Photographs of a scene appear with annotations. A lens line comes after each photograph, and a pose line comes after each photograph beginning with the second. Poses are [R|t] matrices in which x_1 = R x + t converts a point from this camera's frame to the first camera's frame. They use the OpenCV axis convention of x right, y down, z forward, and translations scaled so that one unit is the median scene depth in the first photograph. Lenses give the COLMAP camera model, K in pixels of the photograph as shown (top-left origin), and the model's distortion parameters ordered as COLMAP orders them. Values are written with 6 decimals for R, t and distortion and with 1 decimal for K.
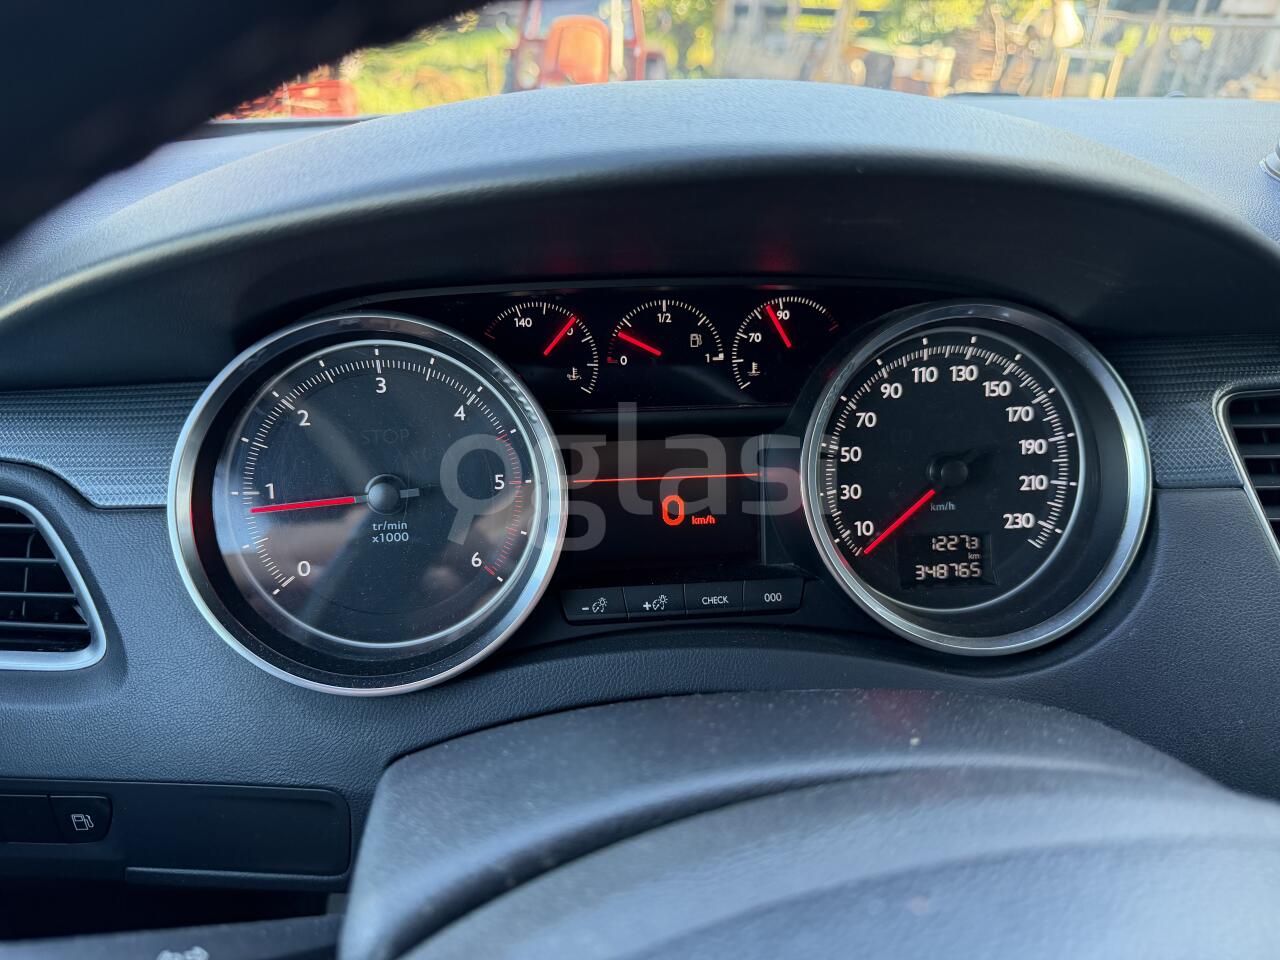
lens RADIAL K [[909.3, 0, 640.0], [0, 909.3, 480.0], [0, 0, 1]] dist [0.132127, -0.176767]
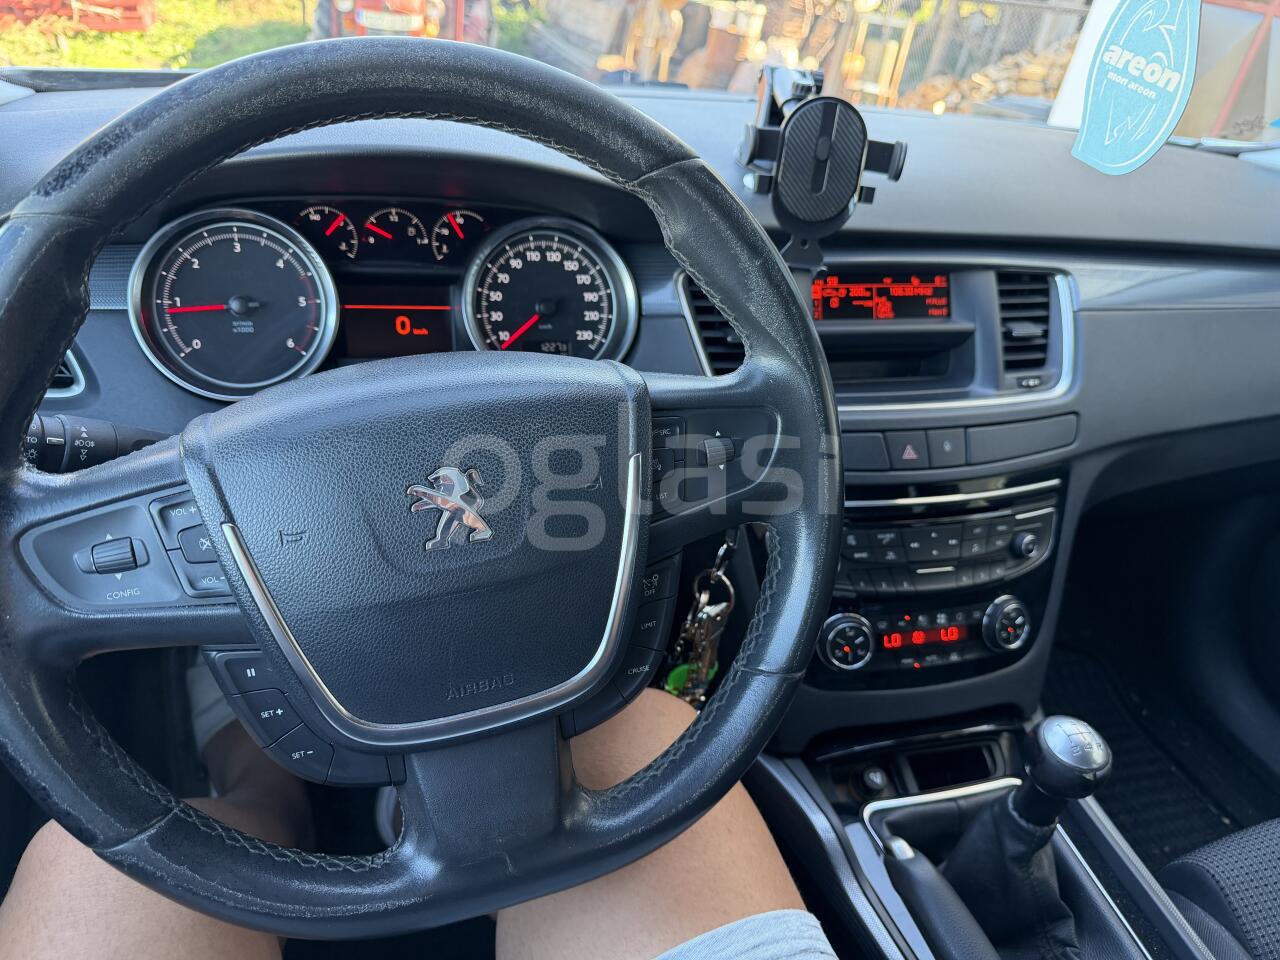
lens RADIAL K [[900.7, 0, 640.0], [0, 900.7, 480.0], [0, 0, 1]] dist [0.065305, -0.170024]
pose [[0.984997, -0.001342, 0.172567, 0.200627], [-0.011518, 0.997229, 0.073494, 0.214203], [-0.172188, -0.074379, 0.982252, -0.950387]]
